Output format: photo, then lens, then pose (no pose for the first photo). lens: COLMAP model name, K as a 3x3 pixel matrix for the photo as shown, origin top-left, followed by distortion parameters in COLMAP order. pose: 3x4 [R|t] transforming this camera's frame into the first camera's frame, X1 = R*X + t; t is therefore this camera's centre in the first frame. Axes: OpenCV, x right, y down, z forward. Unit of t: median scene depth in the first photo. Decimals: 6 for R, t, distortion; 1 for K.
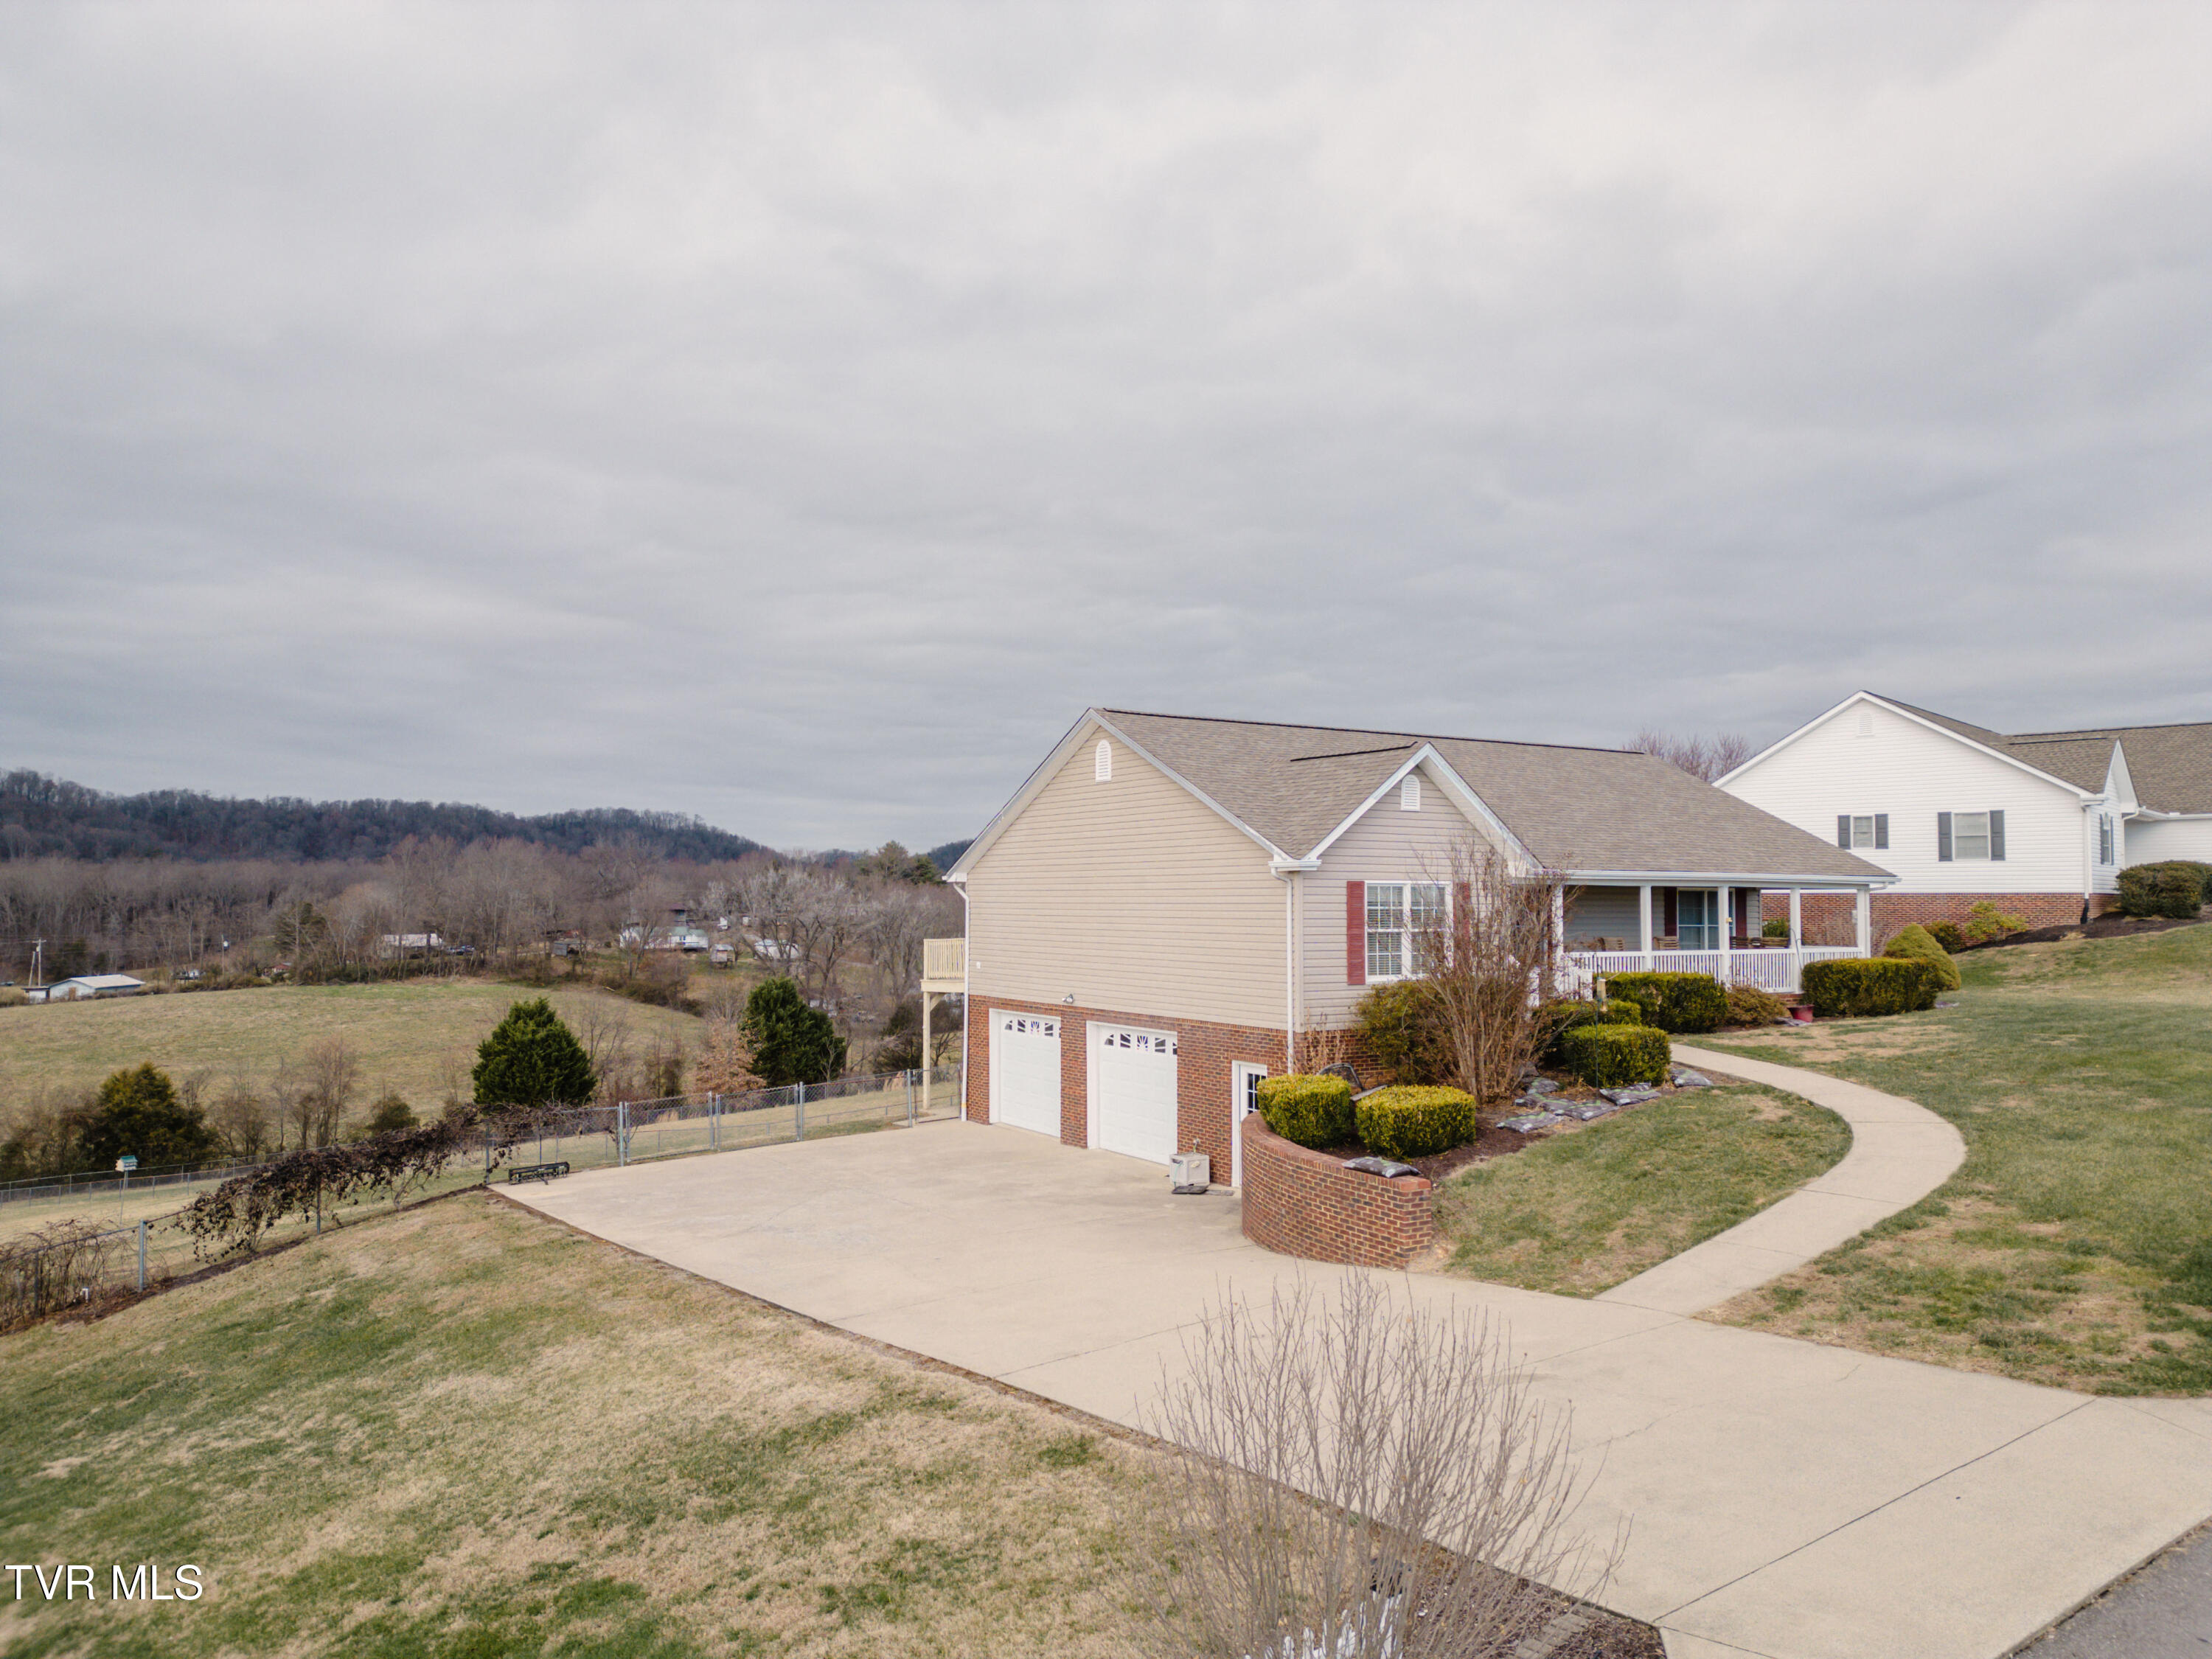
lens RADIAL K [[1532.4, 0, 1108.6], [0, 1532.4, 835.2], [0, 0, 1]] dist [0.091441, -0.092965]
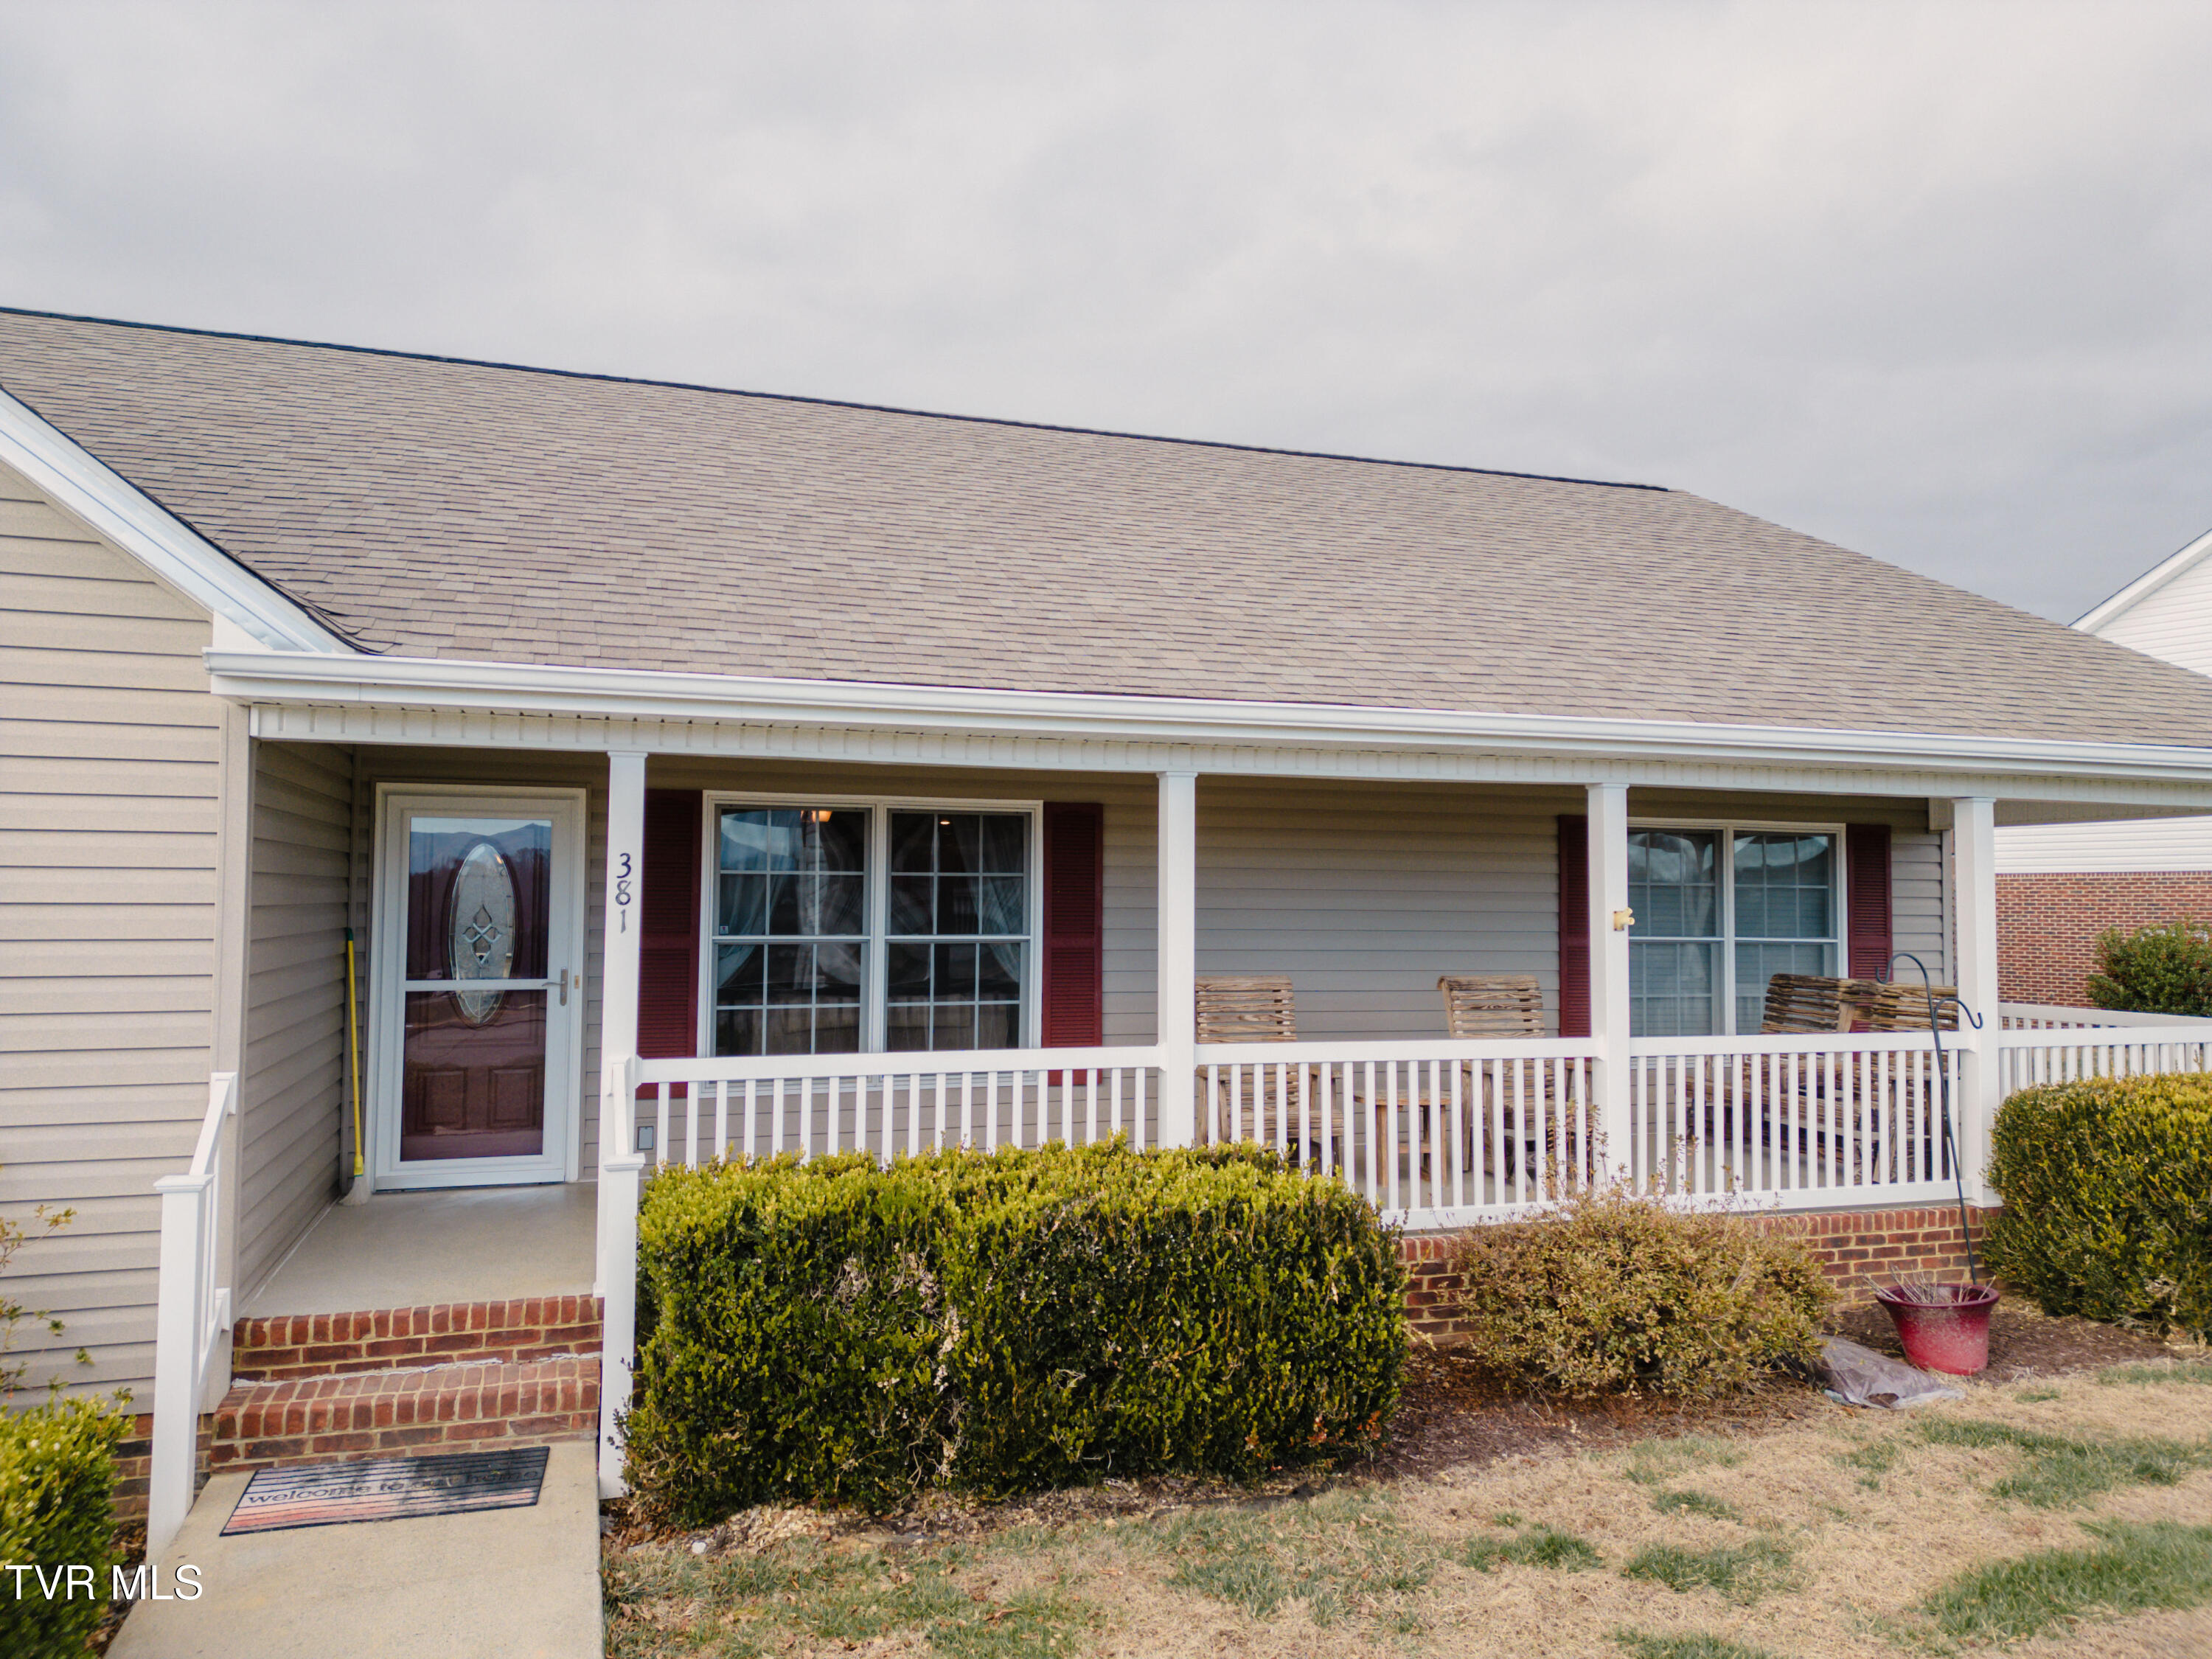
lens RADIAL K [[1532.4, 0, 1114.5], [0, 1532.4, 831.1], [0, 0, 1]] dist [0.091441, -0.092965]
pose [[0.969938, -0.010442, -0.243127, 0.066638], [0.009099, 0.999937, -0.006648, 0.007325], [0.243181, 0.004236, 0.969972, 0.129542]]
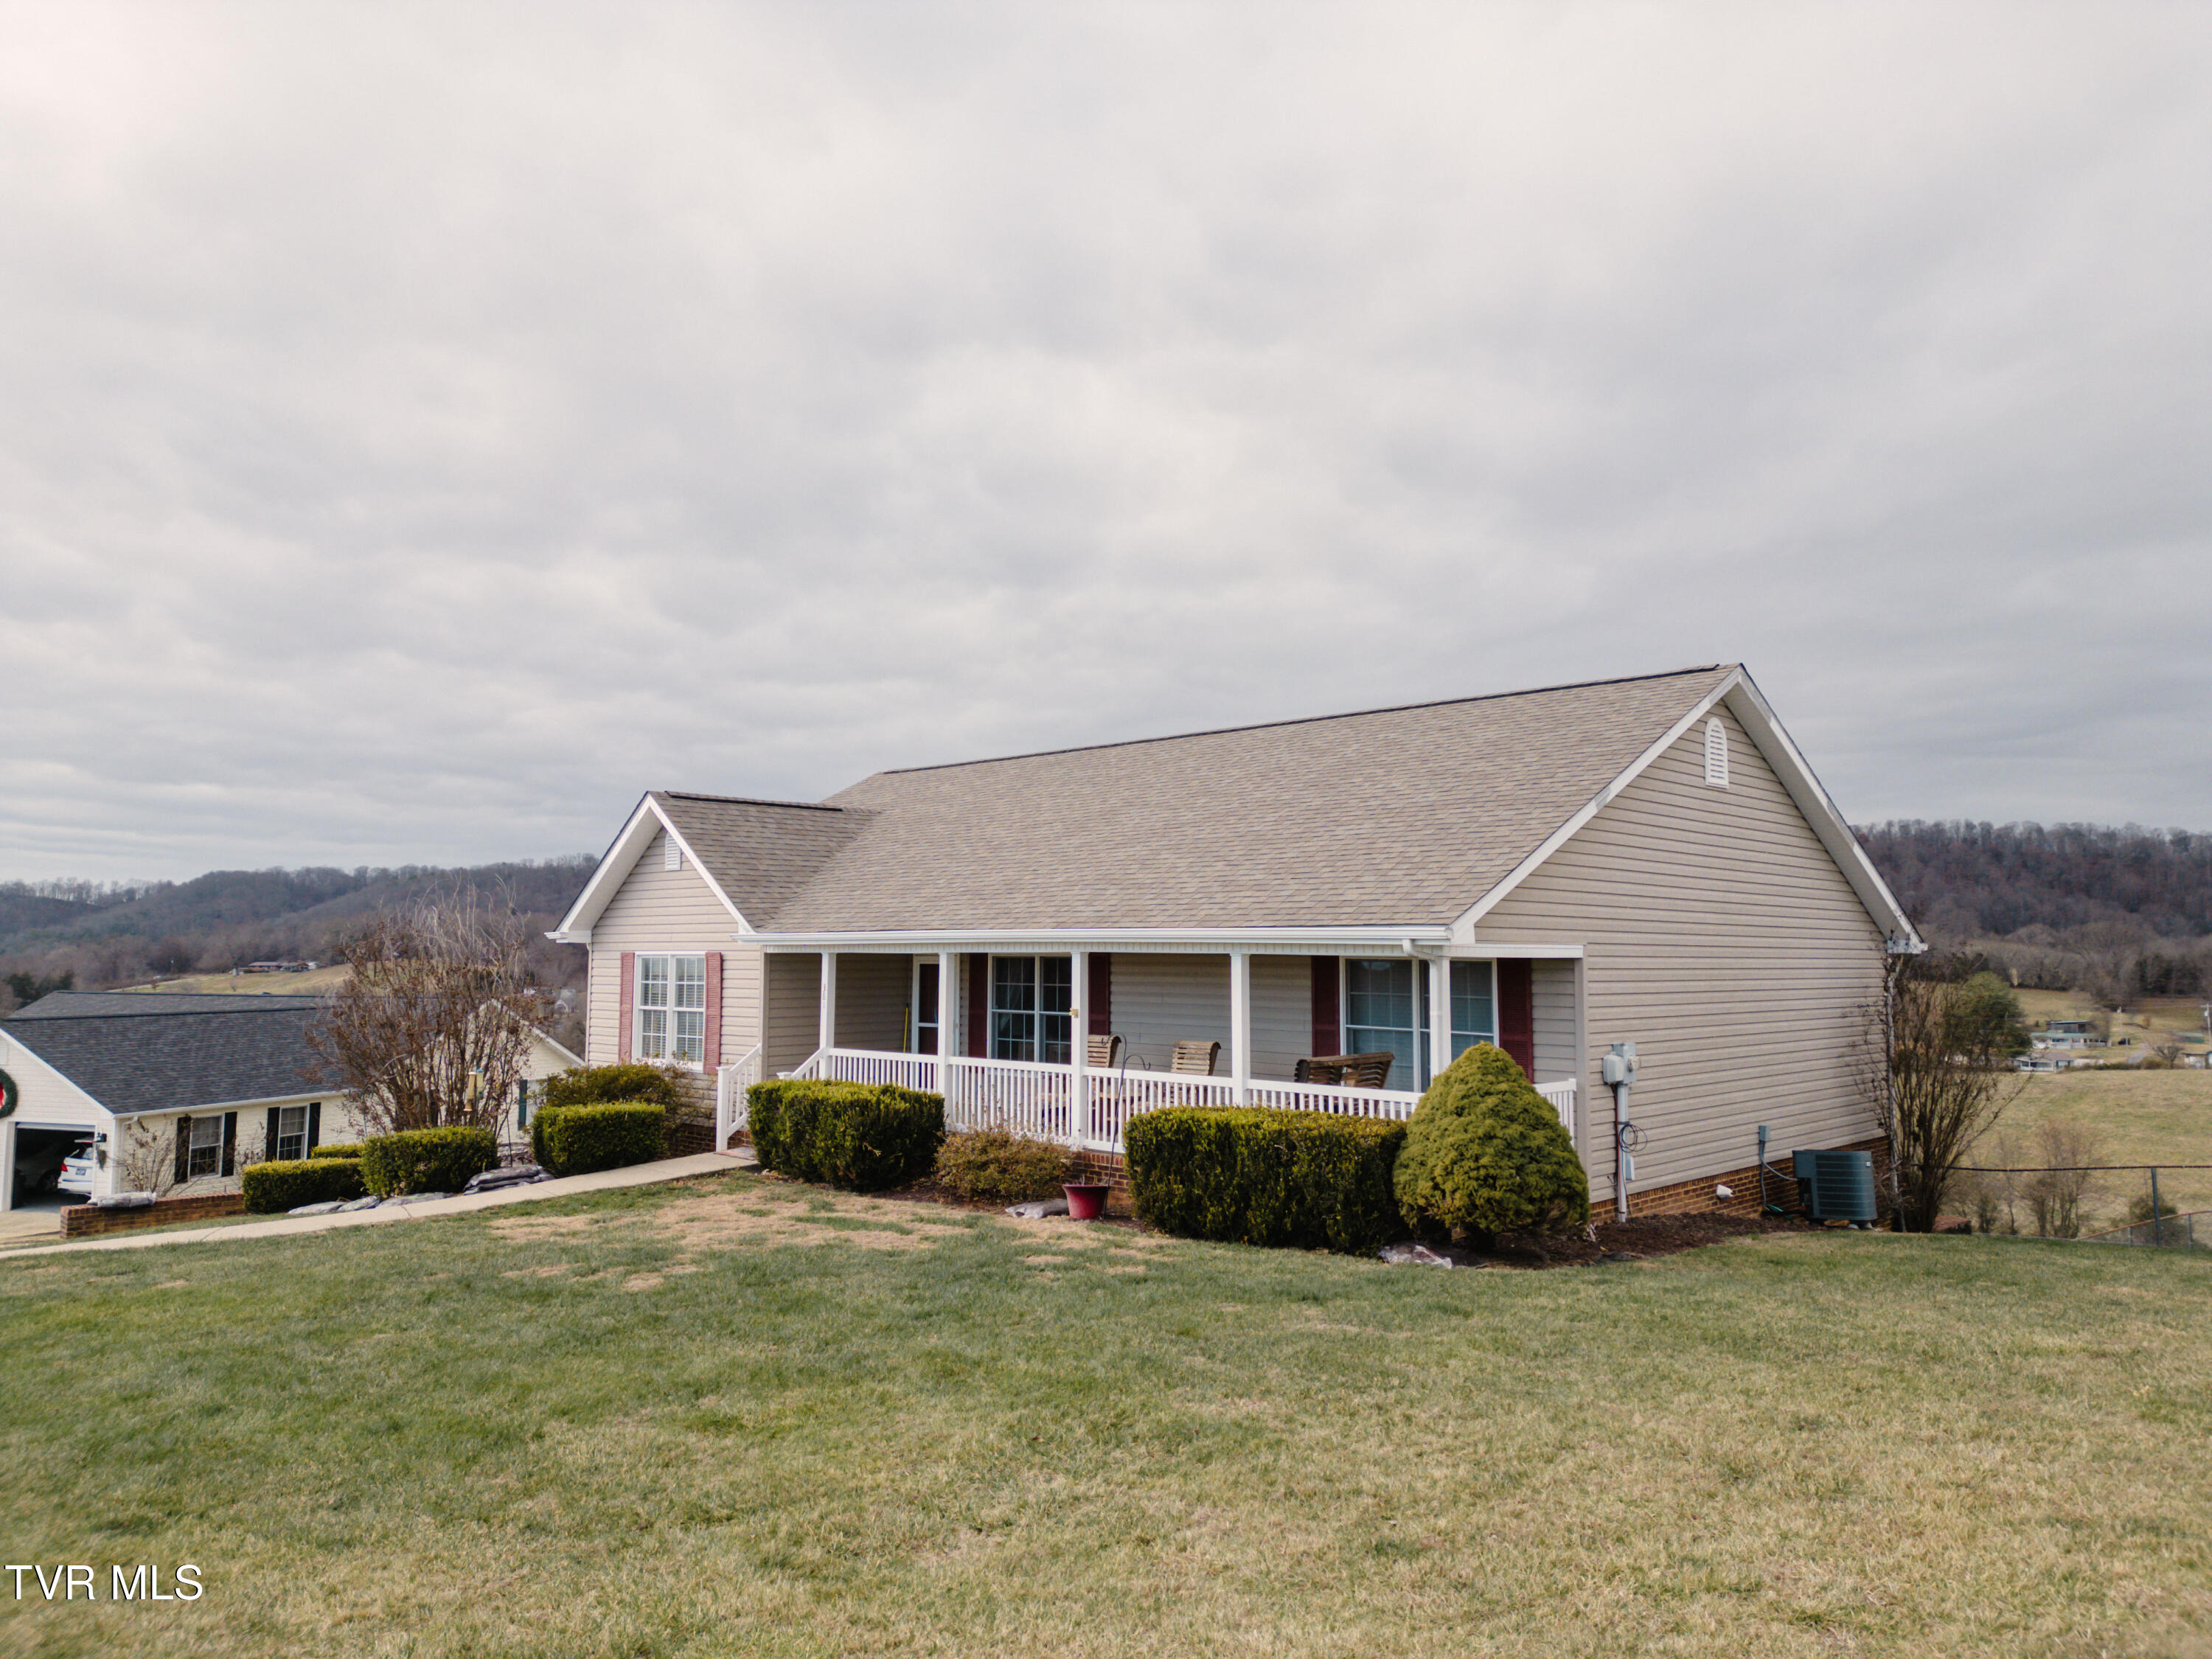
lens RADIAL K [[1532.4, 0, 1107.1], [0, 1532.4, 833.8], [0, 0, 1]] dist [0.091441, -0.092965]
pose [[0.243896, -0.078757, -0.966598, 0.165378], [0.039375, 0.996679, -0.071273, 0.005300], [0.969002, -0.020677, 0.246187, 0.153838]]
